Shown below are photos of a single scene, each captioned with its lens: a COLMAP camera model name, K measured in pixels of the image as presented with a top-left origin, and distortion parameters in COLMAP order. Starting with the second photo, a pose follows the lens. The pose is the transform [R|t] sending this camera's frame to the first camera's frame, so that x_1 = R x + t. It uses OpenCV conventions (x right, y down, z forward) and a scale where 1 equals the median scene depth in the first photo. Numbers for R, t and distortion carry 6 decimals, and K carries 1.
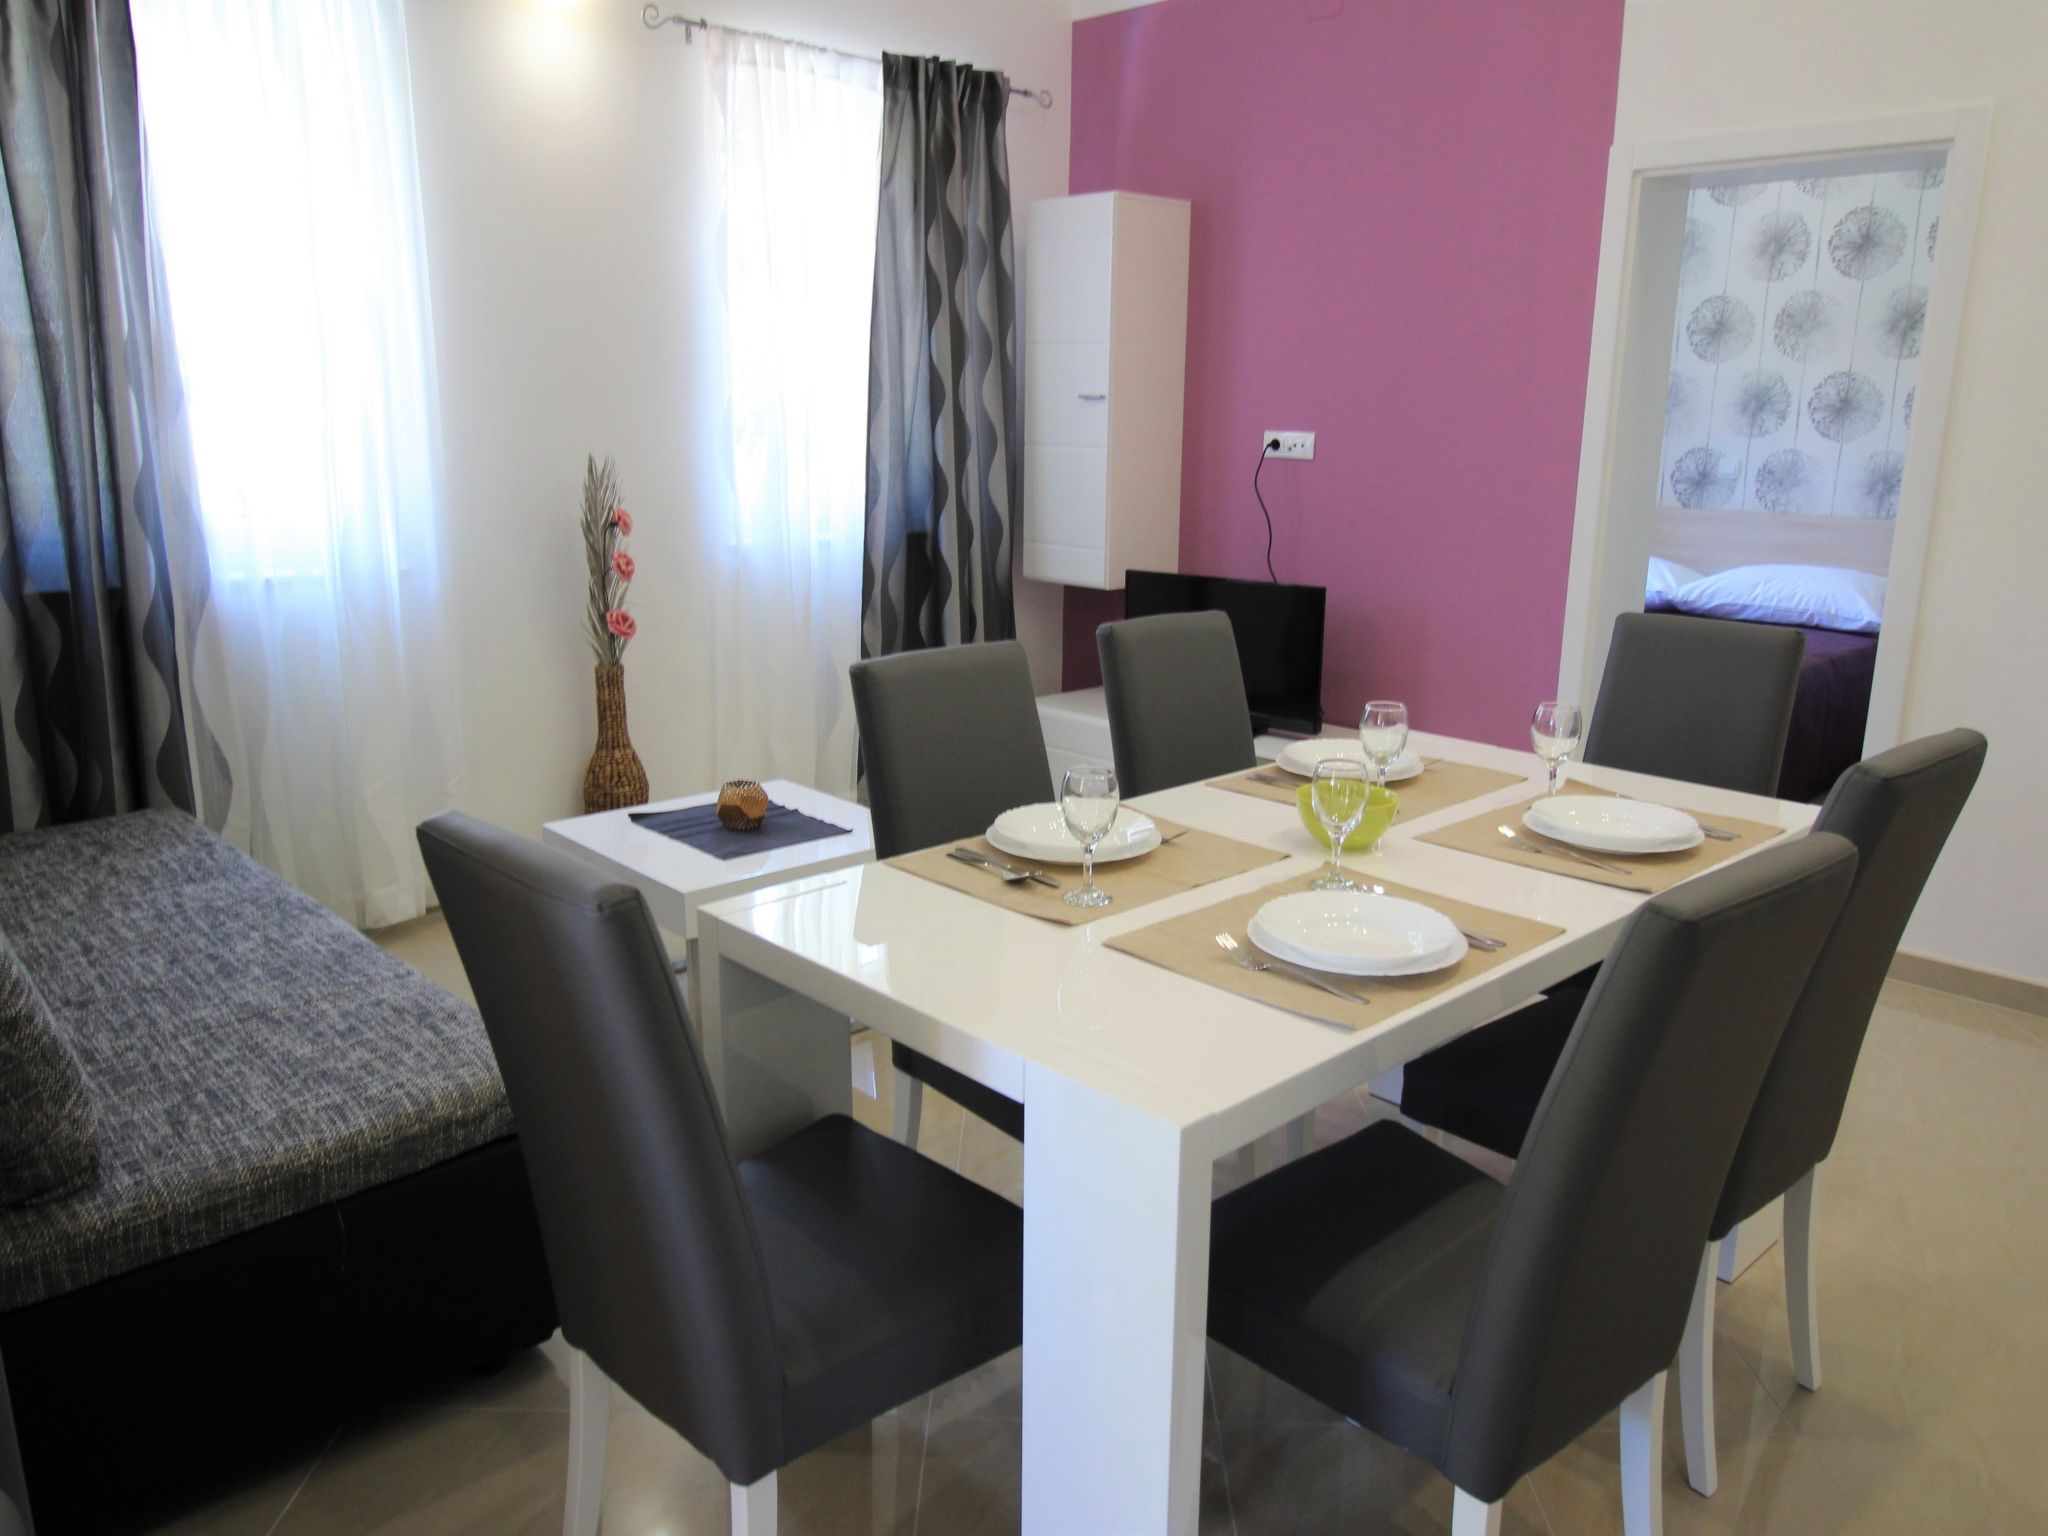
lens RADIAL K [[1500.6, 0, 1029.3], [0, 1500.6, 770.7], [0, 0, 1]] dist [-0.001691, -0.001811]
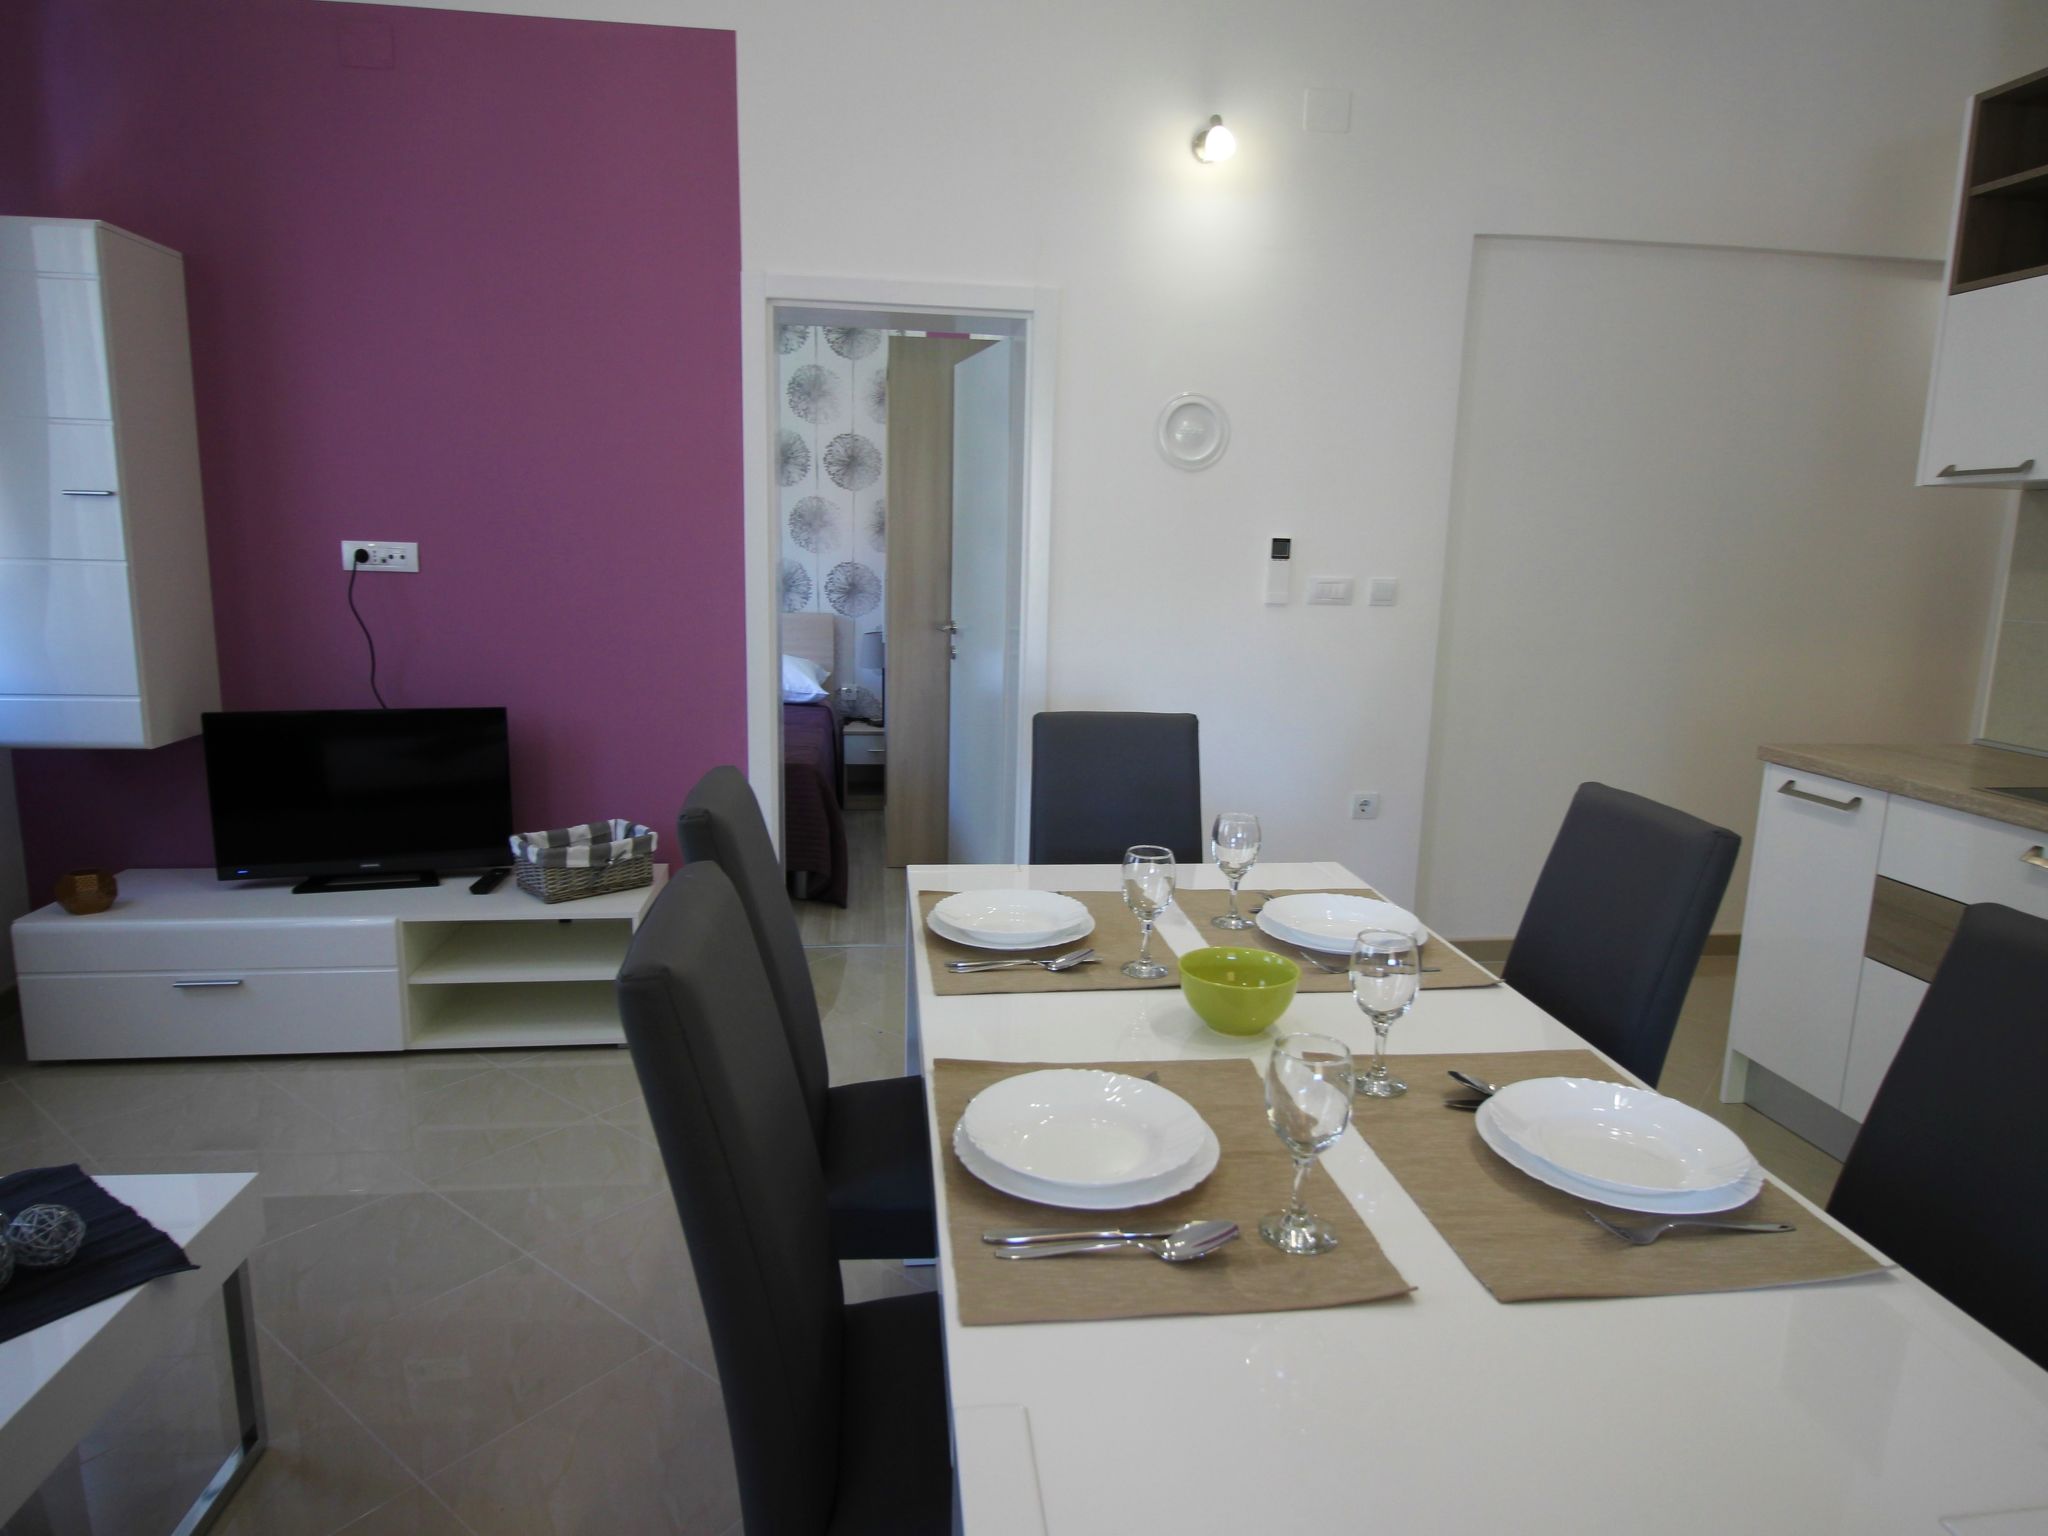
lens RADIAL K [[1247.0, 0, 1022.3], [0, 1247.0, 770.6], [0, 0, 1]] dist [-0.000959, -0.000441]
pose [[0.605784, -0.137177, 0.783714, -0.142758], [0.161347, 0.985738, 0.047822, -0.054836], [-0.779097, 0.097481, 0.619278, 0.217297]]
